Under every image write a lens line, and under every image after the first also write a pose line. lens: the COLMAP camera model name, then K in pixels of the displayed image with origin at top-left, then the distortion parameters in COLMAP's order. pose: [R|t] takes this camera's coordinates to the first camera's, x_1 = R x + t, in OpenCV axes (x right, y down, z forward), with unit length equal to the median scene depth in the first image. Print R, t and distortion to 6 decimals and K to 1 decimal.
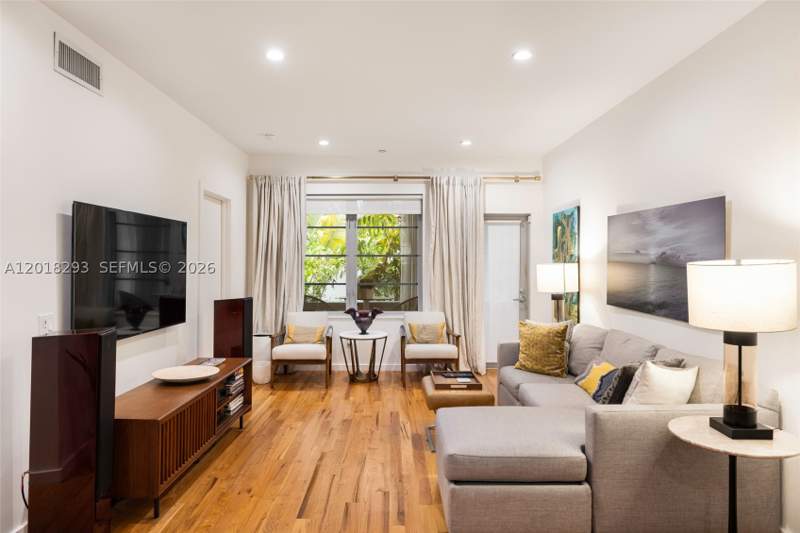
lens RADIAL K [[514.7, 0, 399.4], [0, 514.7, 266.0], [0, 0, 1]] dist [-0.004247, 0.001812]
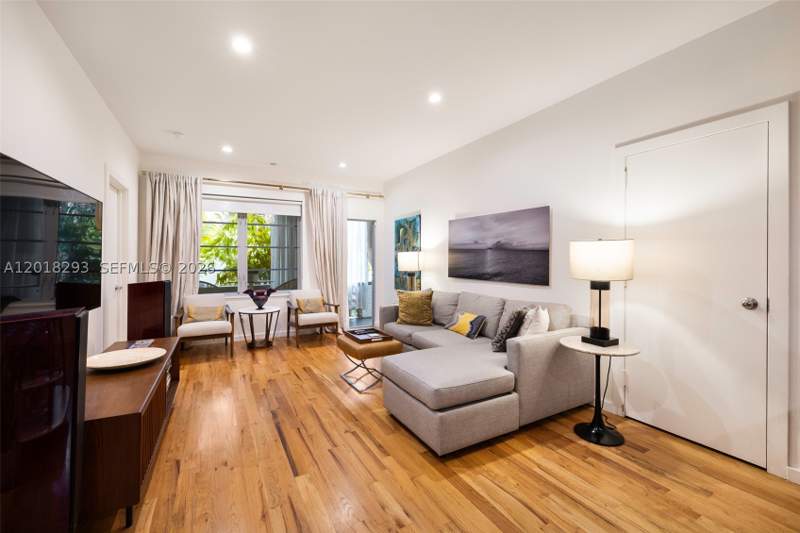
lens RADIAL K [[336.9, 0, 399.8], [0, 336.9, 259.3], [0, 0, 1]] dist [0.002224, -0.000817]
pose [[0.883645, -0.002145, 0.468152, -0.205388], [0.007415, 0.999928, -0.009413, 0.029939], [-0.468099, 0.011789, 0.883598, 0.170224]]
